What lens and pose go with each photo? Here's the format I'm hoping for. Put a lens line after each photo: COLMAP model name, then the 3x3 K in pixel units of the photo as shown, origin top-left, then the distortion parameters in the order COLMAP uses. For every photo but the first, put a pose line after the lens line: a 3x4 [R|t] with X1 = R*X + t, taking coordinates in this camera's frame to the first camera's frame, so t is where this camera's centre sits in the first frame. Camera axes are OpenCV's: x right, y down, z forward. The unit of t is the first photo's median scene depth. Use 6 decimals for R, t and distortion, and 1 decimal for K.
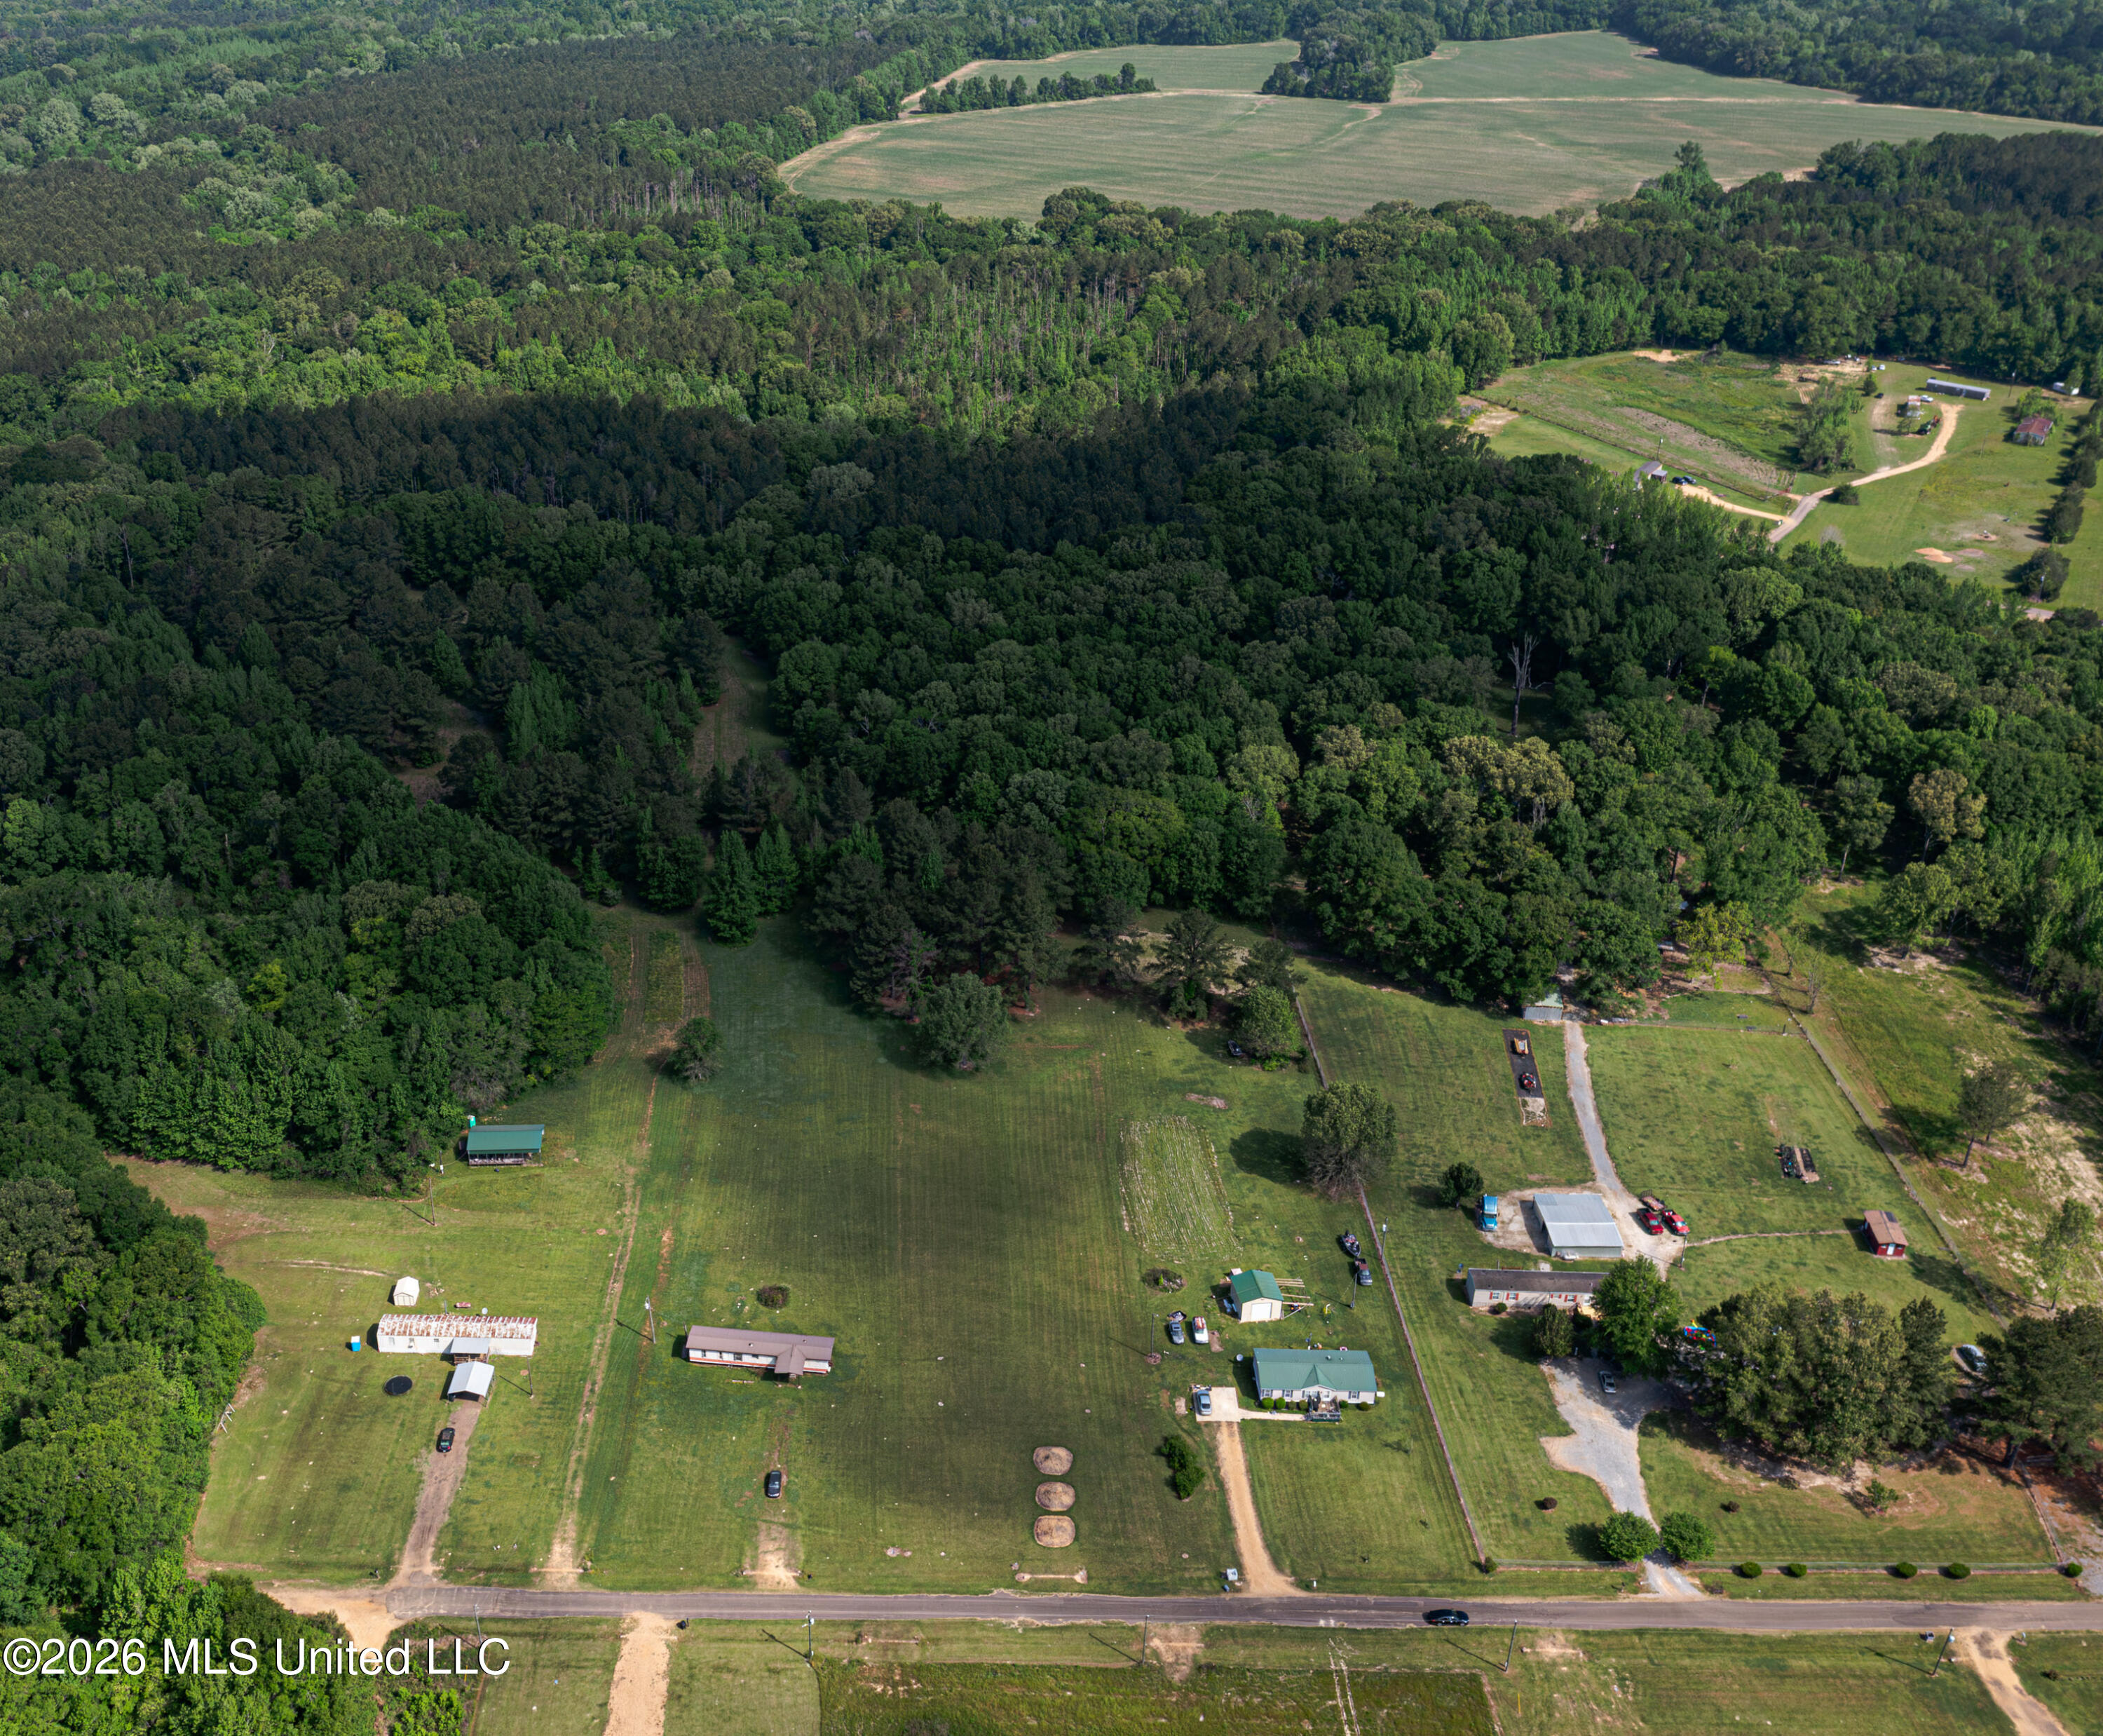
lens RADIAL K [[2201.6, 0, 881.9], [0, 2201.6, 898.2], [0, 0, 1]] dist [-0.001445, 0.047107]
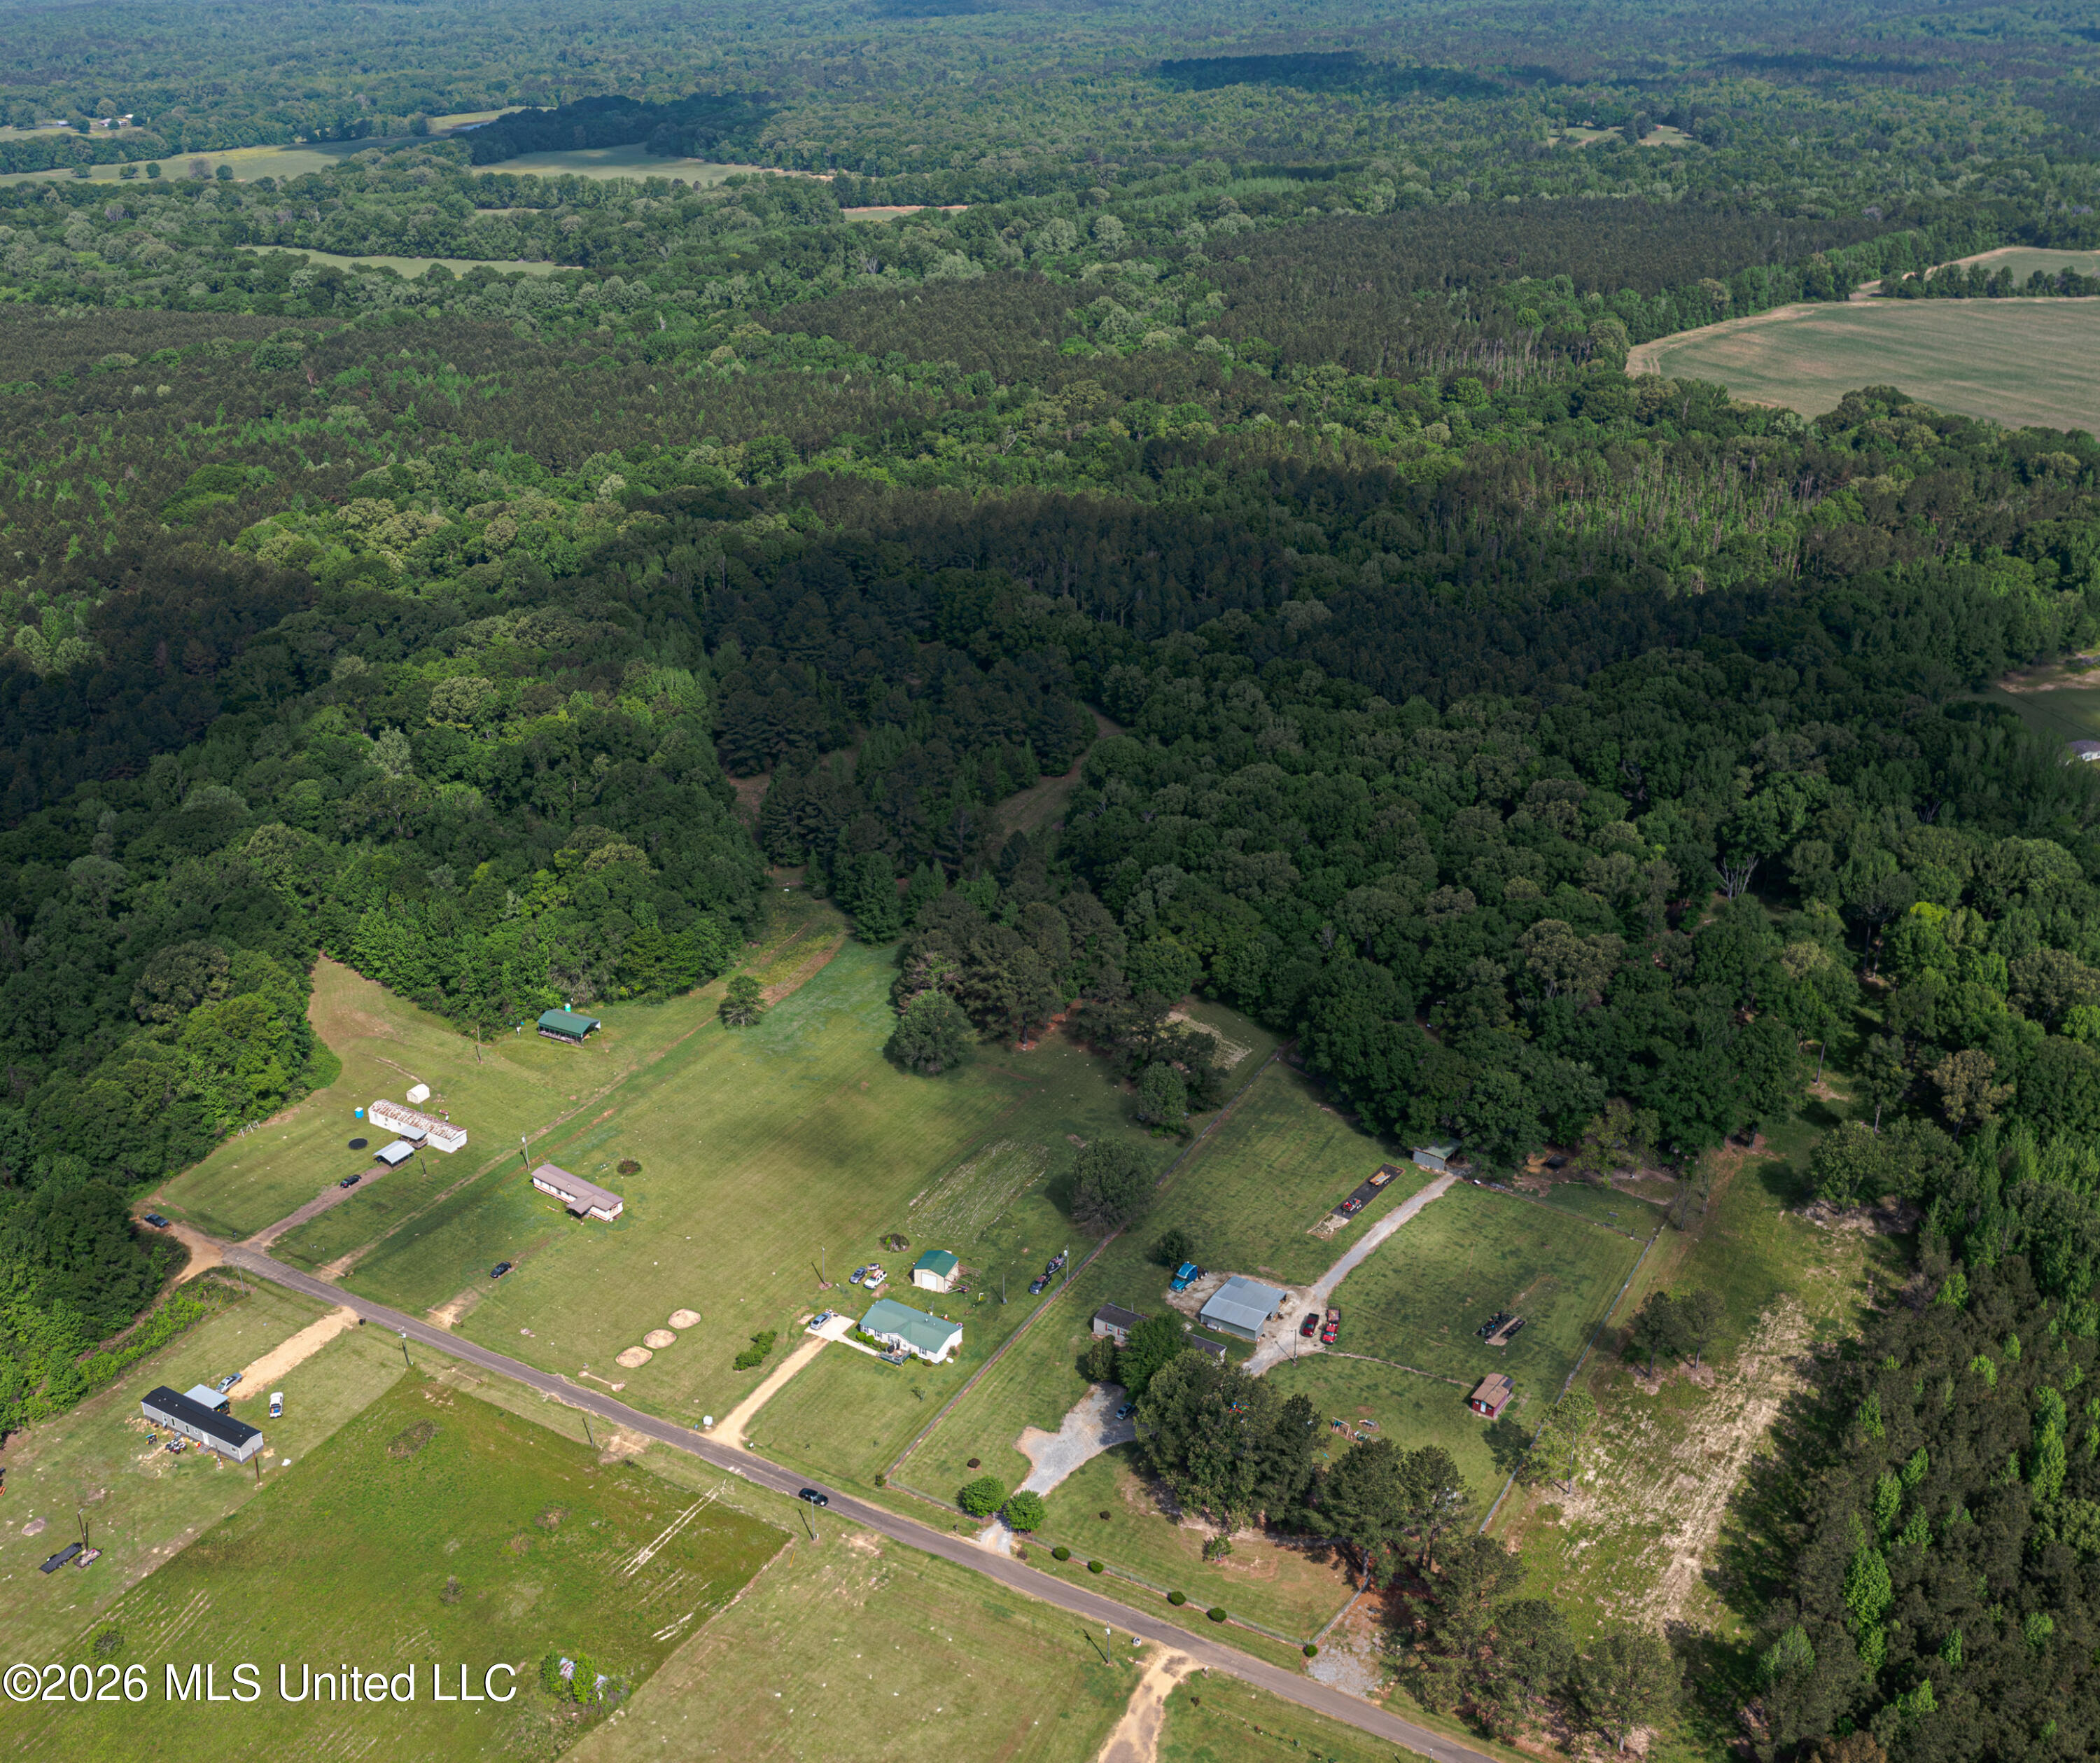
lens RADIAL K [[2283.1, 0, 970.2], [0, 2283.1, 883.3], [0, 0, 1]] dist [-0.005773, 0.057607]
pose [[0.864086, 0.209504, -0.457672, 0.684823], [-0.238950, 0.971009, -0.006650, -0.021464], [0.443011, 0.115107, 0.889096, -0.127993]]
